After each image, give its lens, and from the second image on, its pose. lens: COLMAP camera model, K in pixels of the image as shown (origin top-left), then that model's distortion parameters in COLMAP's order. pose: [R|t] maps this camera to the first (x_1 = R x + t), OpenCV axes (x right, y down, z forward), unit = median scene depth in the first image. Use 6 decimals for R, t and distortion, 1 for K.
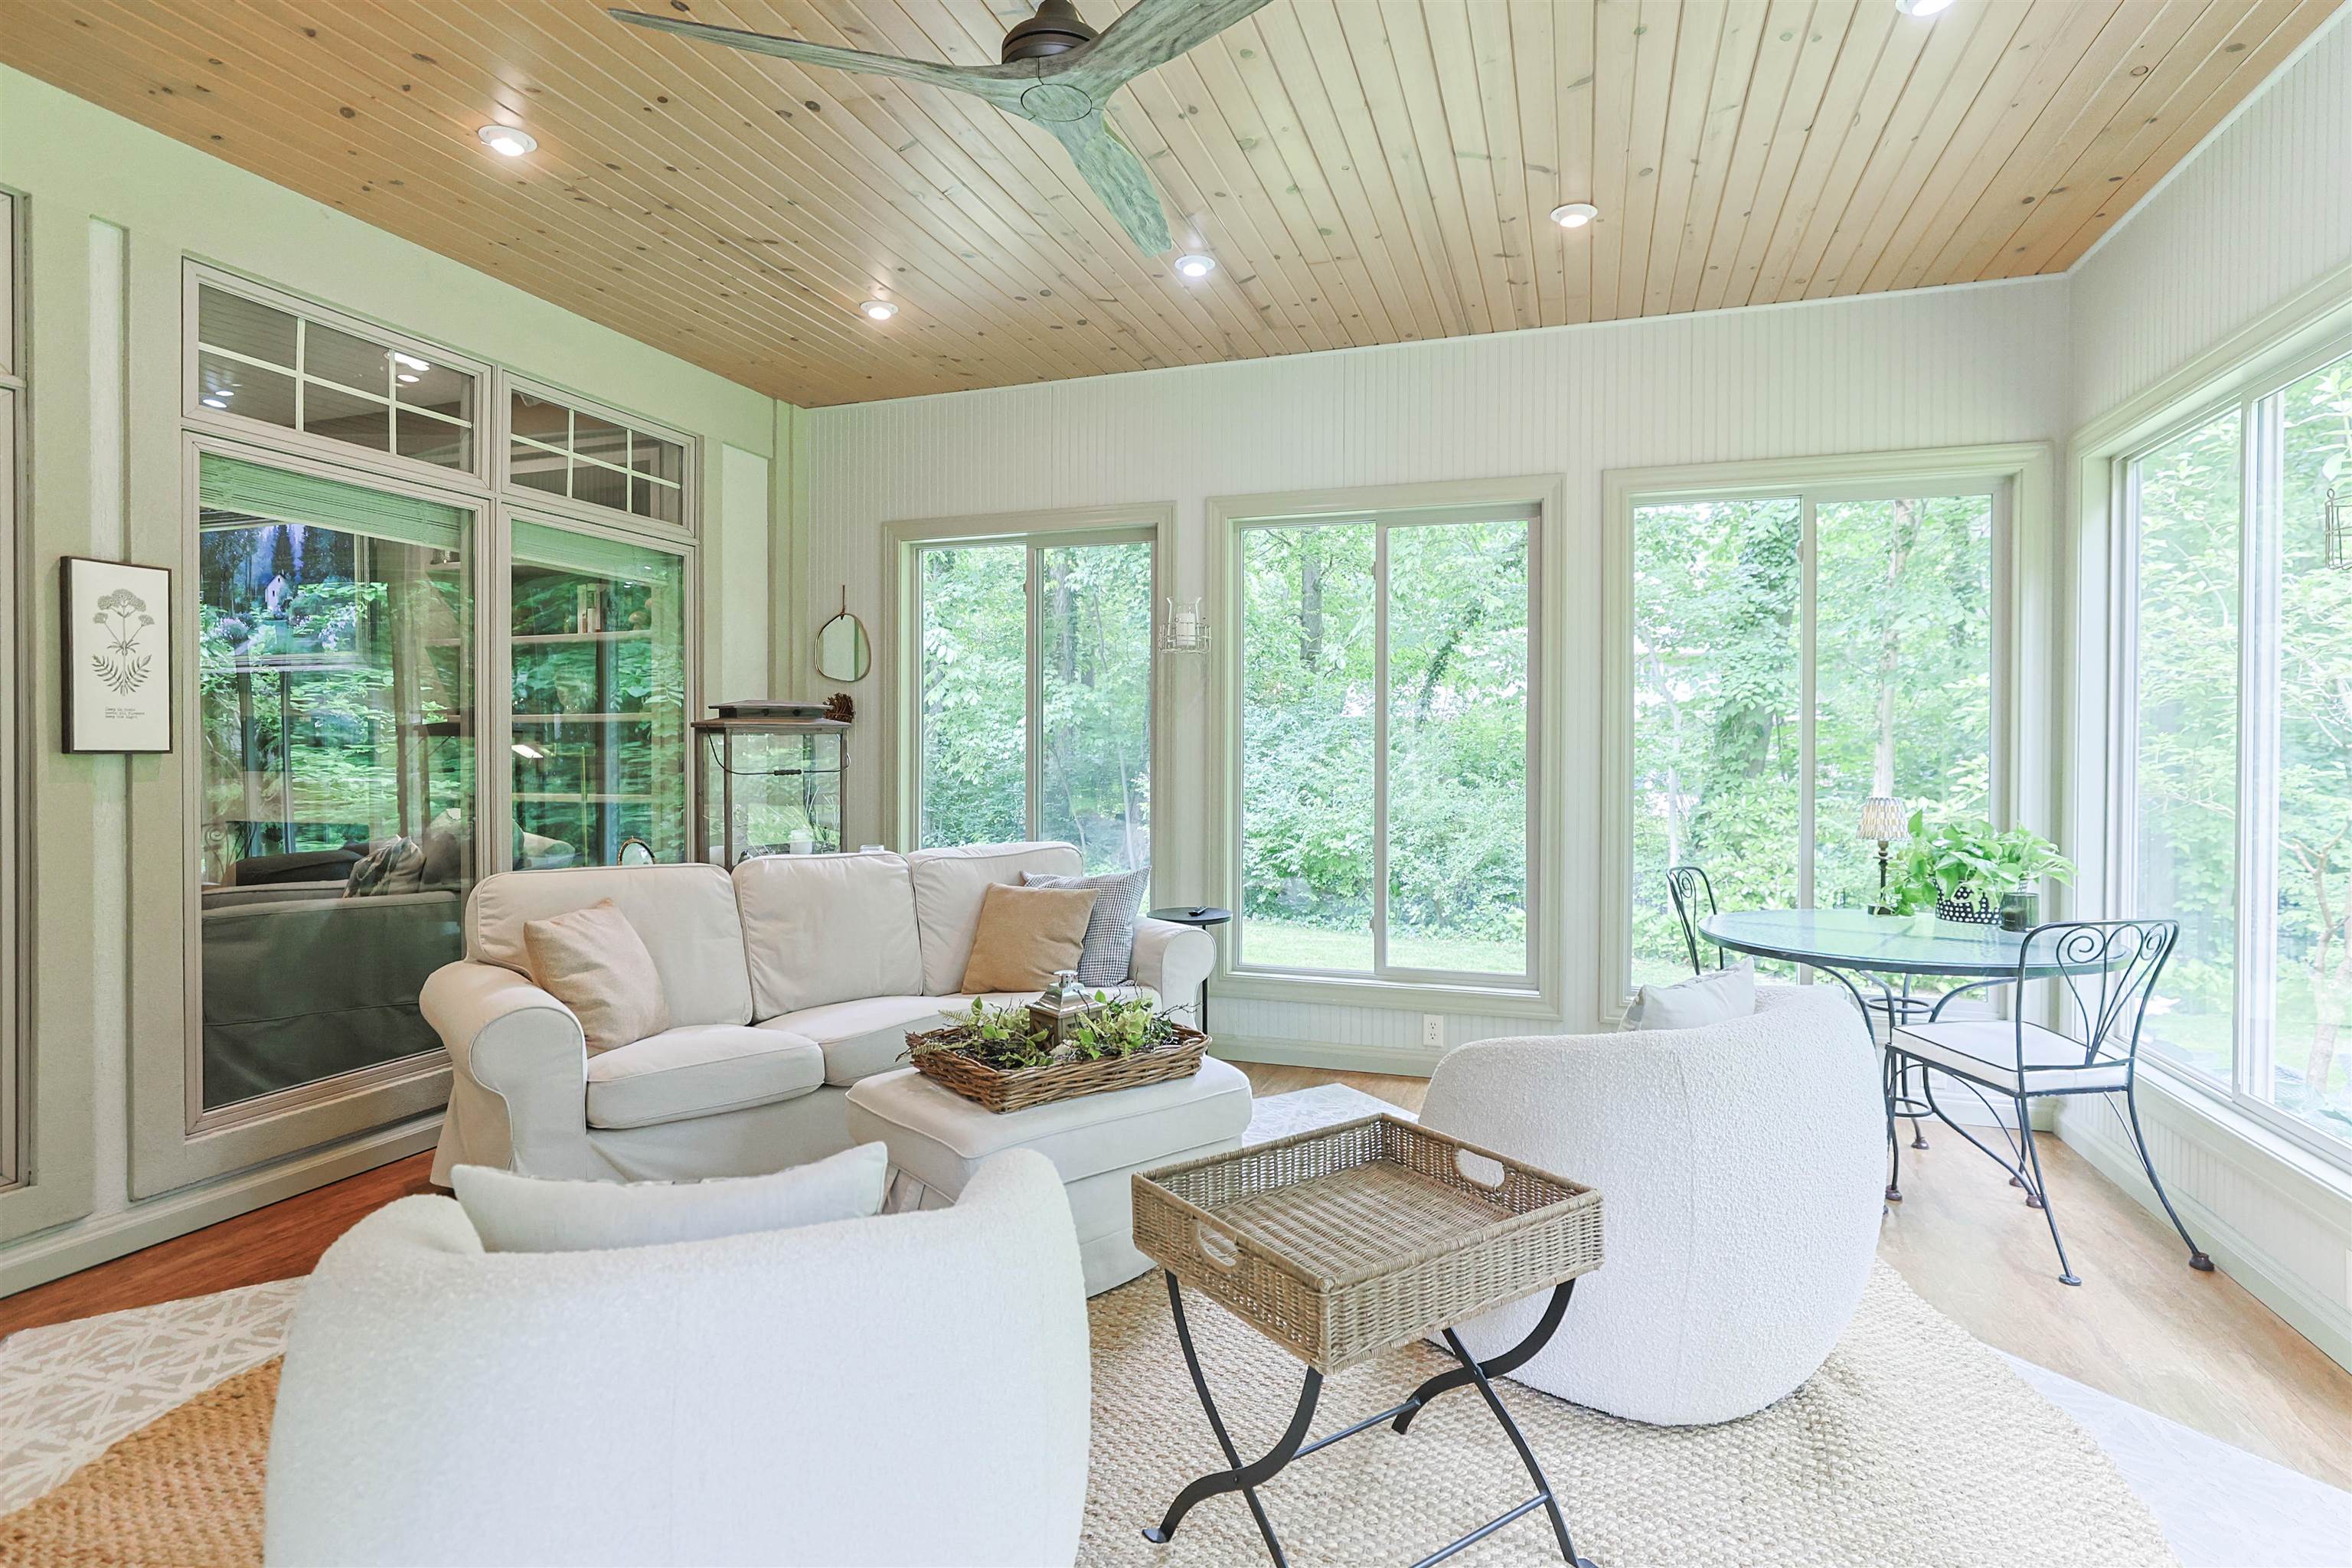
lens RADIAL K [[1140.7, 0, 1177.6], [0, 1140.7, 767.7], [0, 0, 1]] dist [-0.025309, 0.013945]
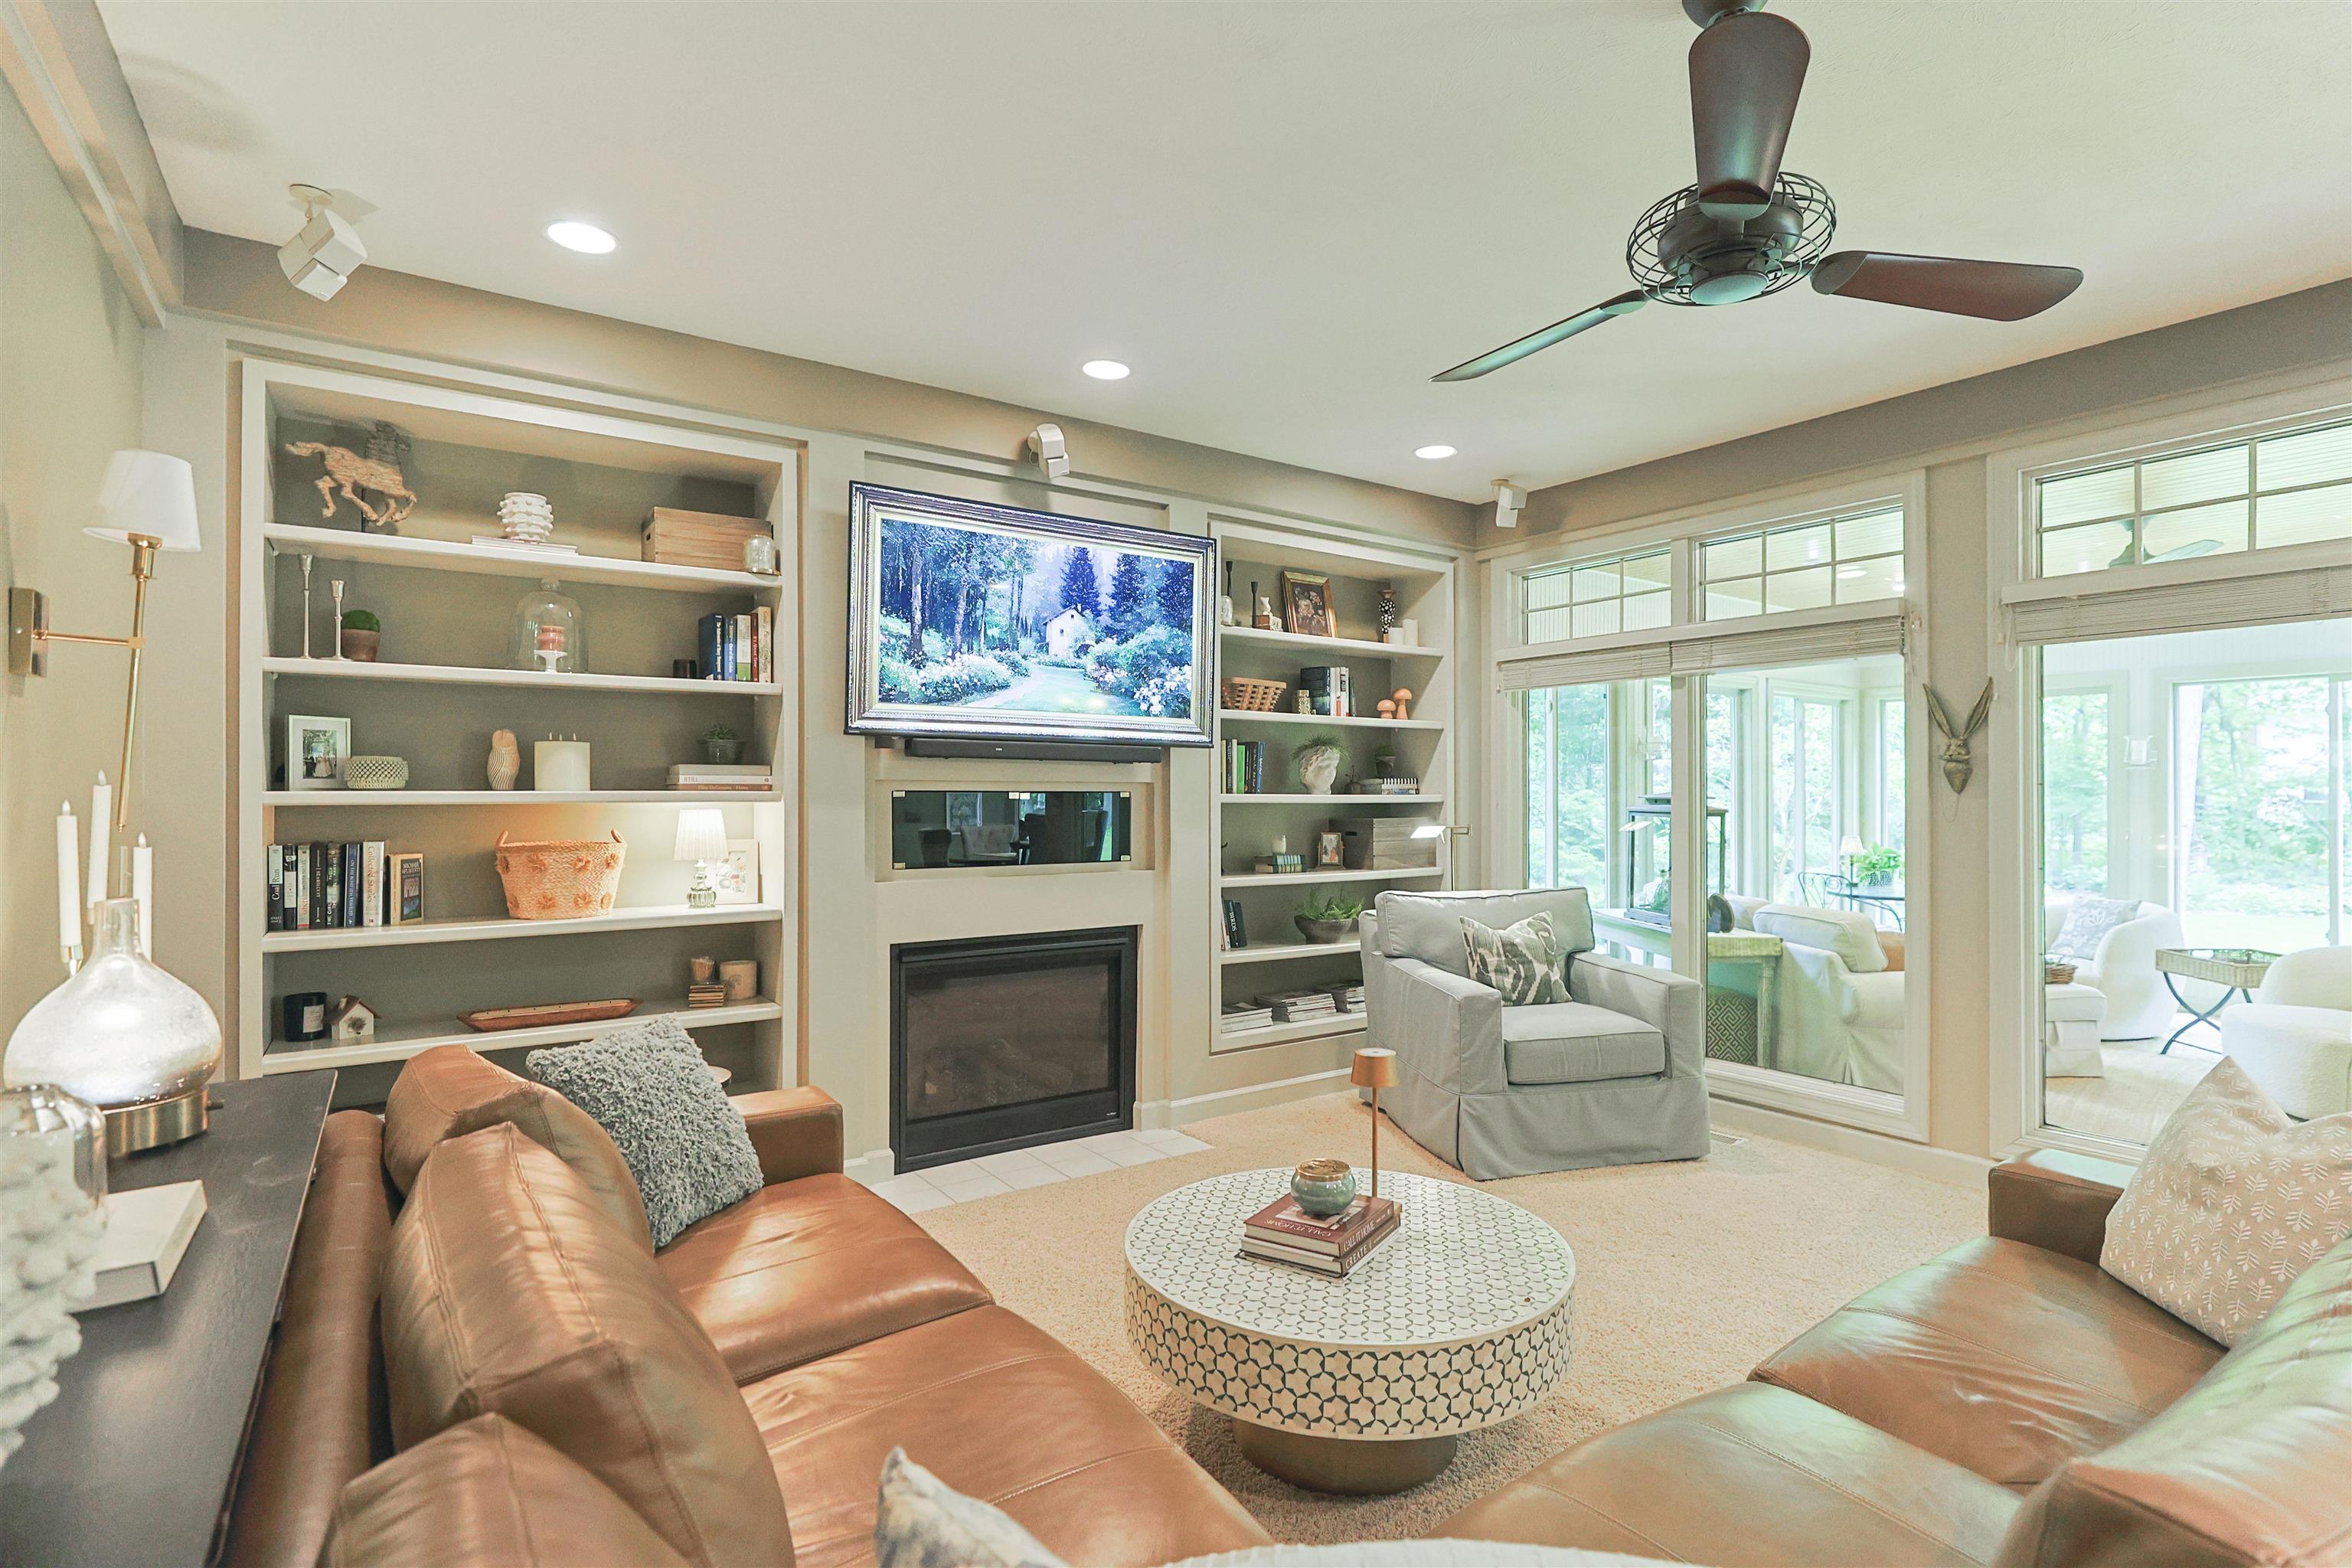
lens RADIAL K [[1140.7, 0, 1181.9], [0, 1140.7, 791.8], [0, 0, 1]] dist [-0.025309, 0.013945]
pose [[0.594509, 0.003714, 0.804080, -1.376309], [0.013680, 0.999798, -0.014732, -0.034835], [-0.803973, 0.019758, 0.594338, 0.481507]]
